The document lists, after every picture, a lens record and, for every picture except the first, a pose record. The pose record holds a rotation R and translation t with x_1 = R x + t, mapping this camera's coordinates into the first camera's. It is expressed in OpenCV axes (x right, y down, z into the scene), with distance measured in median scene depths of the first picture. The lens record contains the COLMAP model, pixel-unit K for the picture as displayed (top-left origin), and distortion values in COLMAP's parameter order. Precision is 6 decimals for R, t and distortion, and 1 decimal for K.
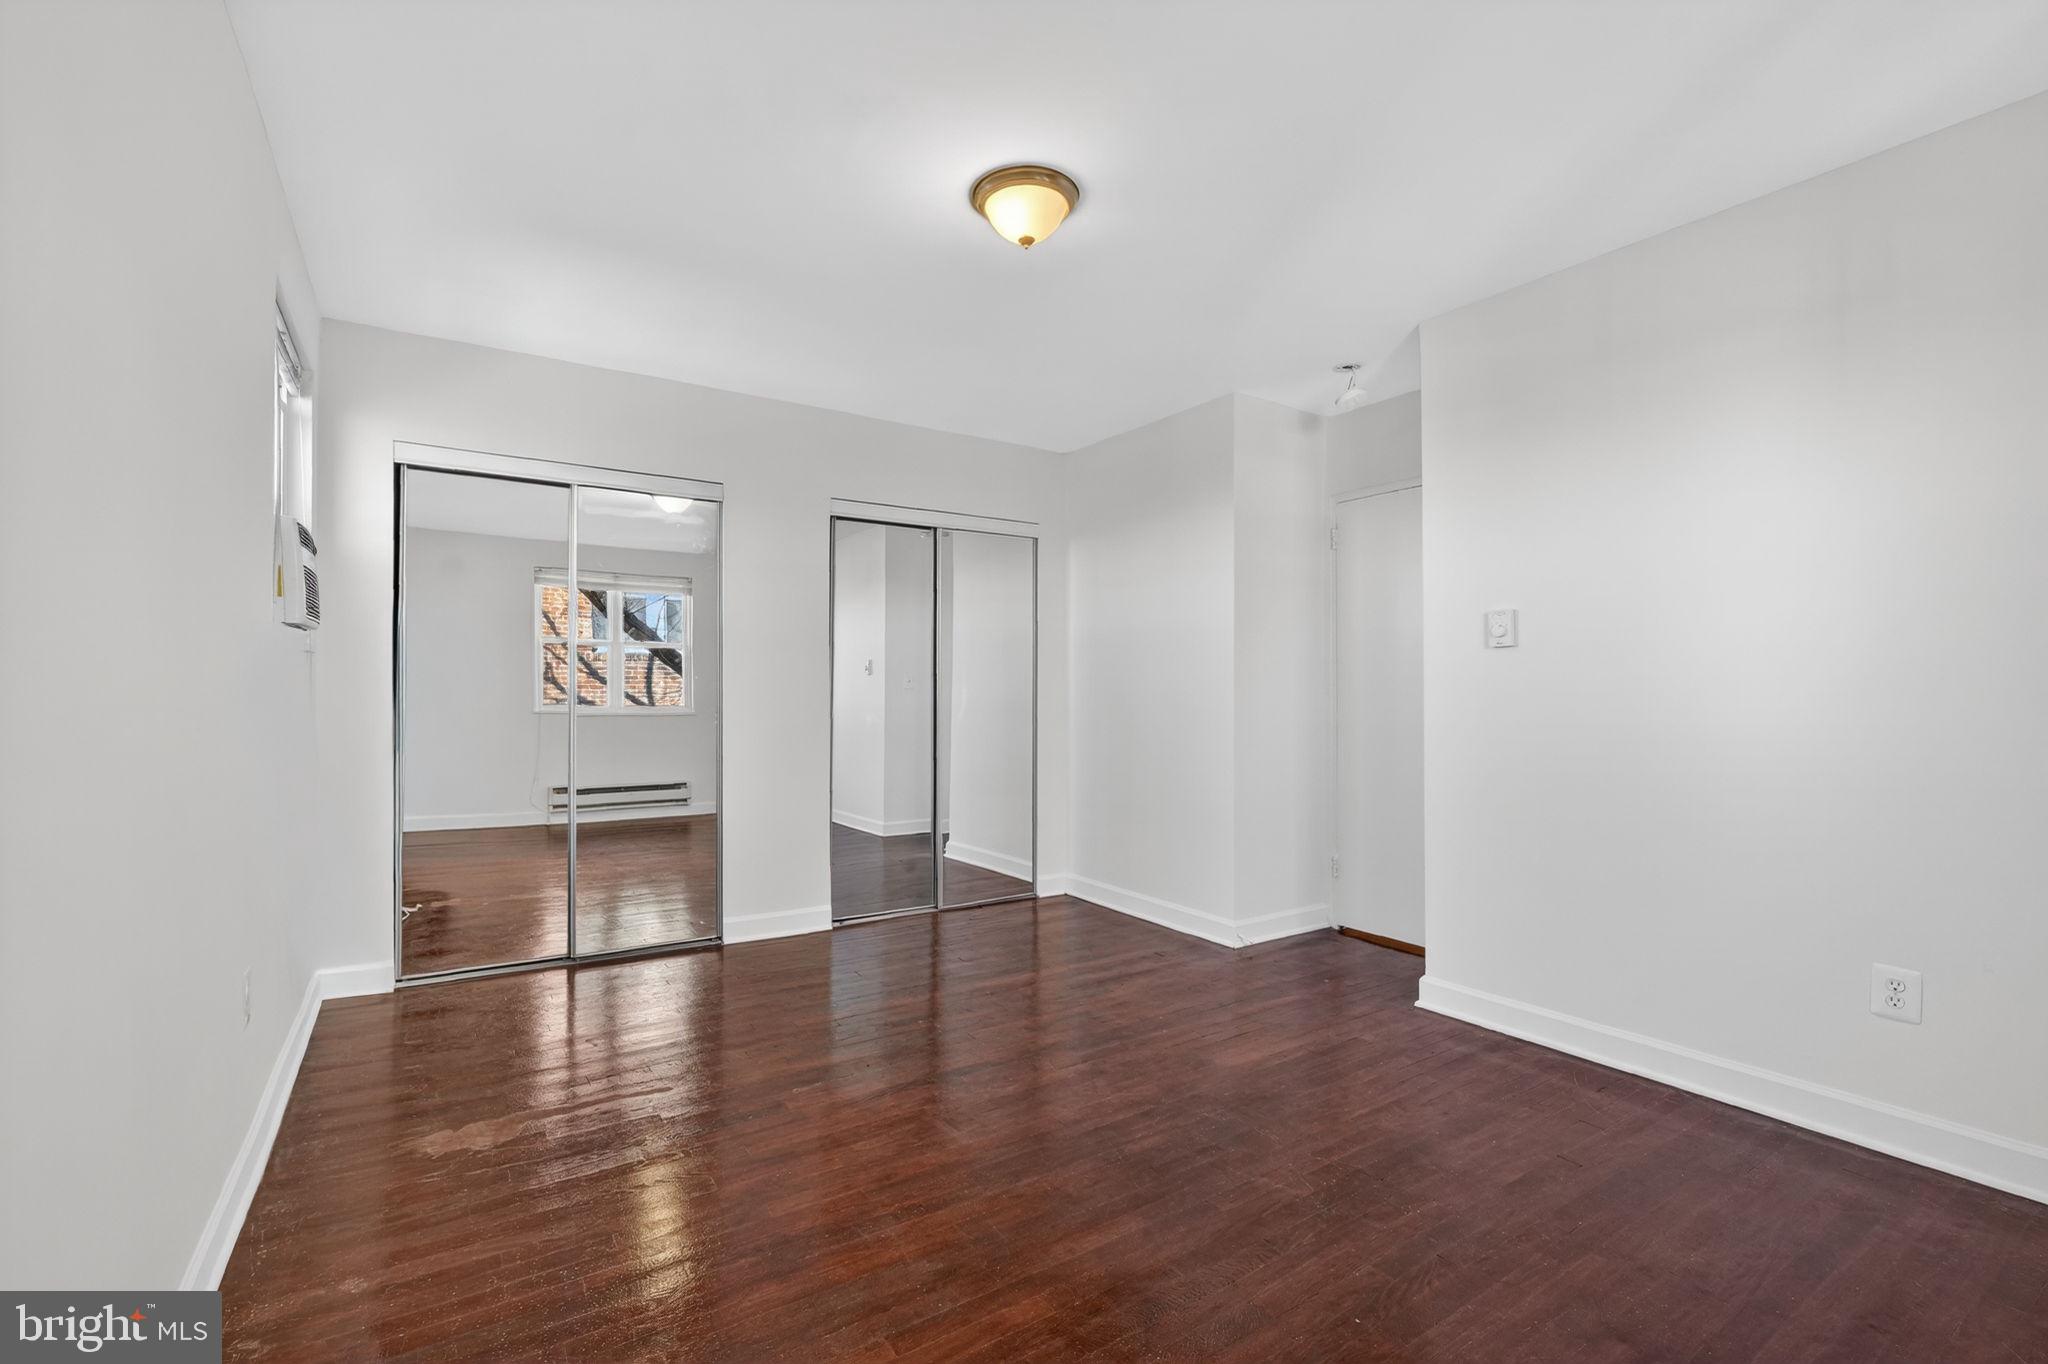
lens RADIAL K [[904.8, 0, 1028.1], [0, 904.8, 699.0], [0, 0, 1]] dist [-0.000936, -0.000058]
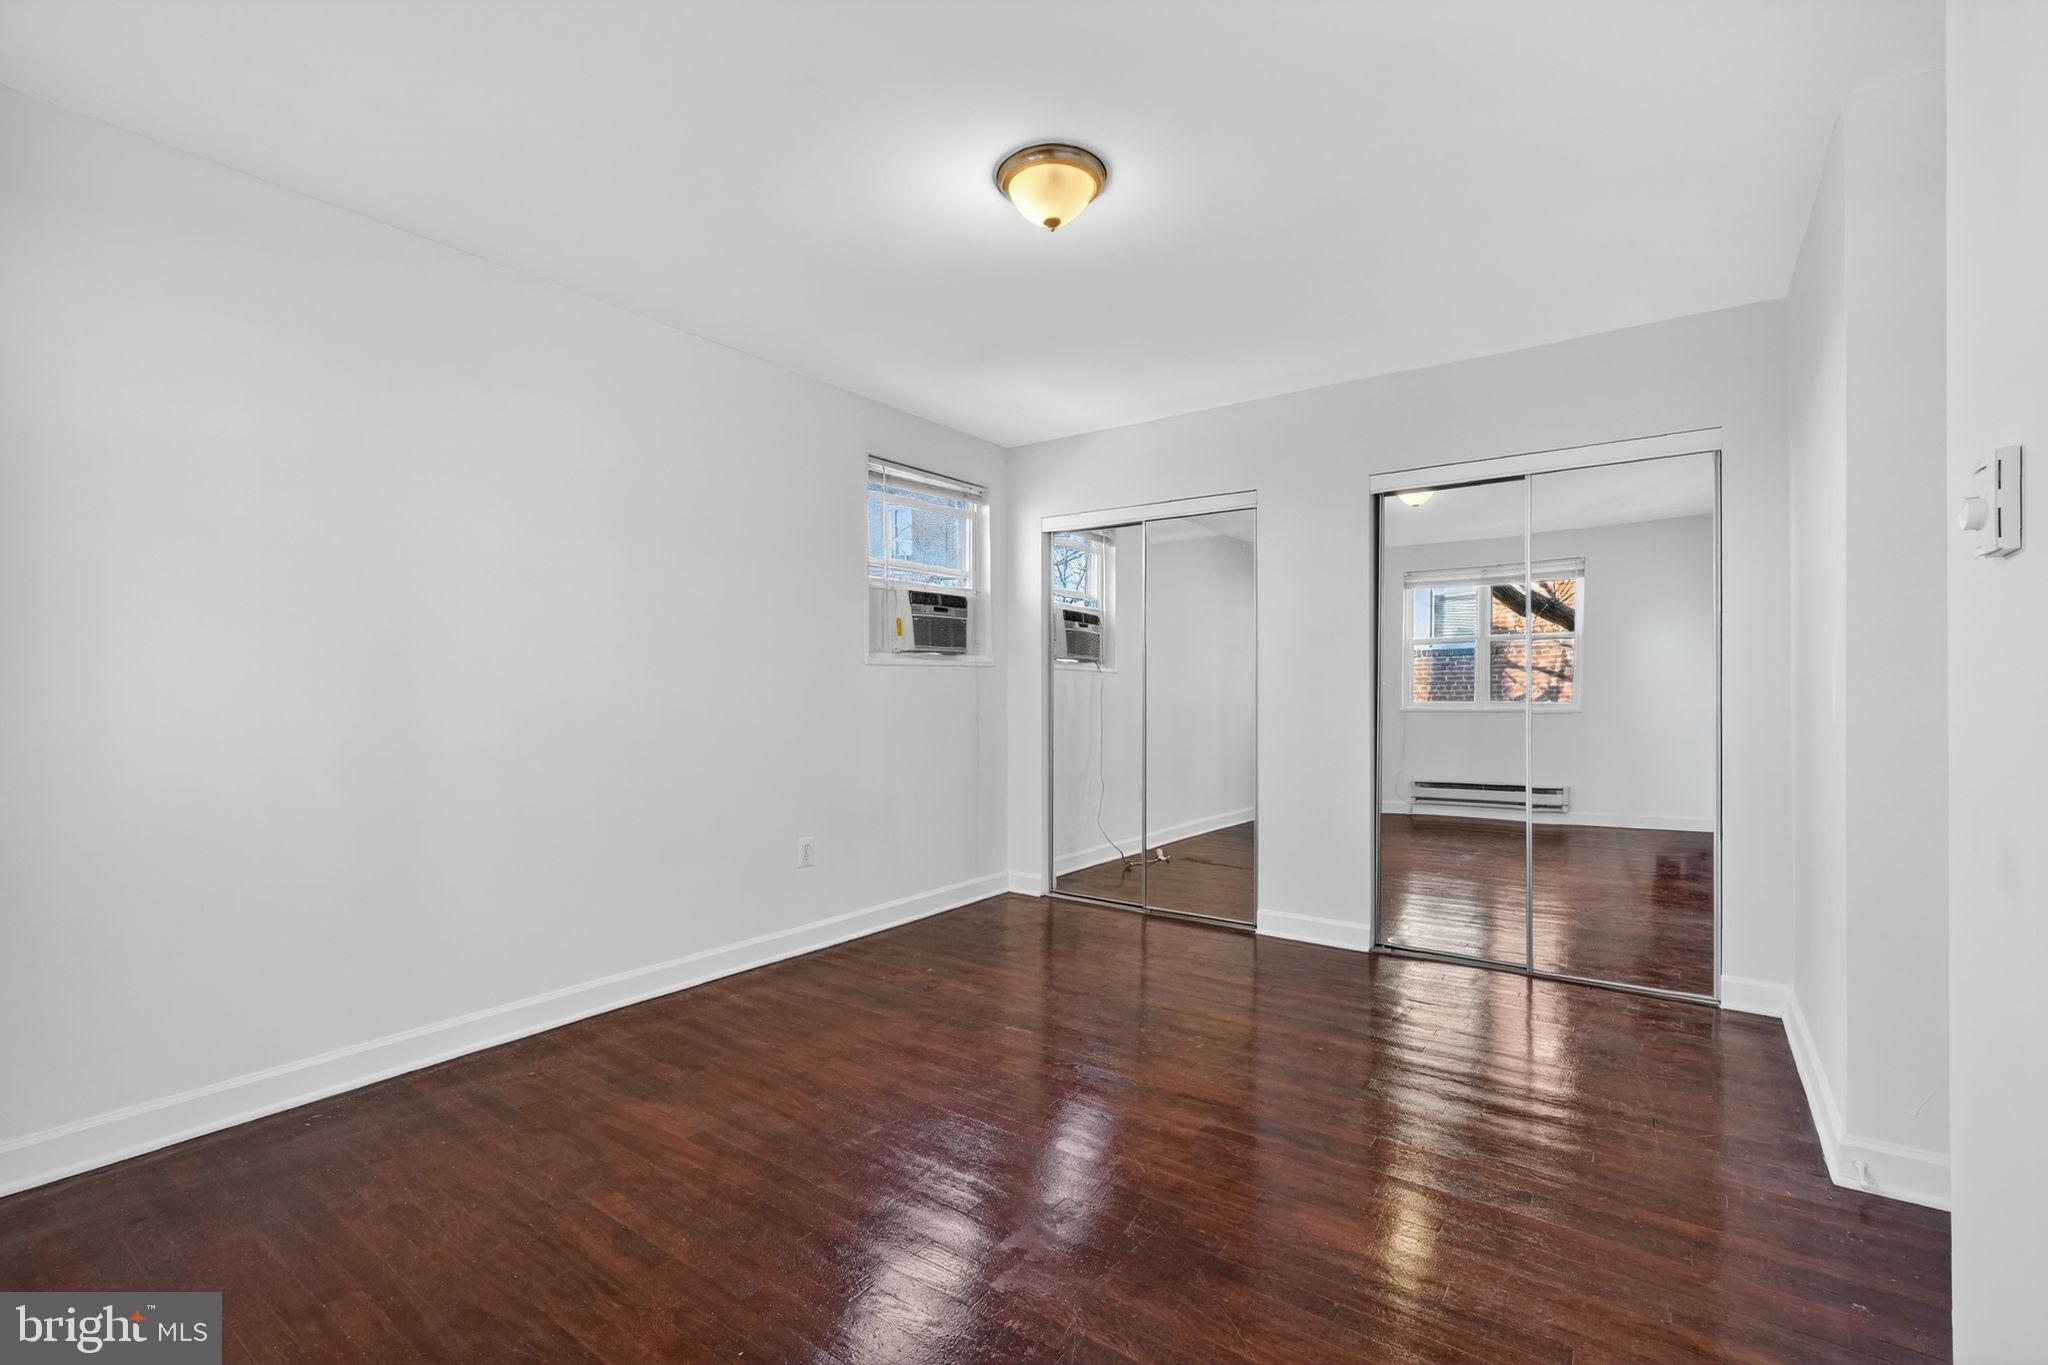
lens RADIAL K [[904.8, 0, 1028.1], [0, 904.8, 699.5], [0, 0, 1]] dist [-0.000936, -0.000058]
pose [[0.366849, -0.004708, -0.930269, 0.273015], [0.011388, 0.999935, -0.000570, -0.000629], [0.930211, -0.010385, 0.366879, 0.190153]]
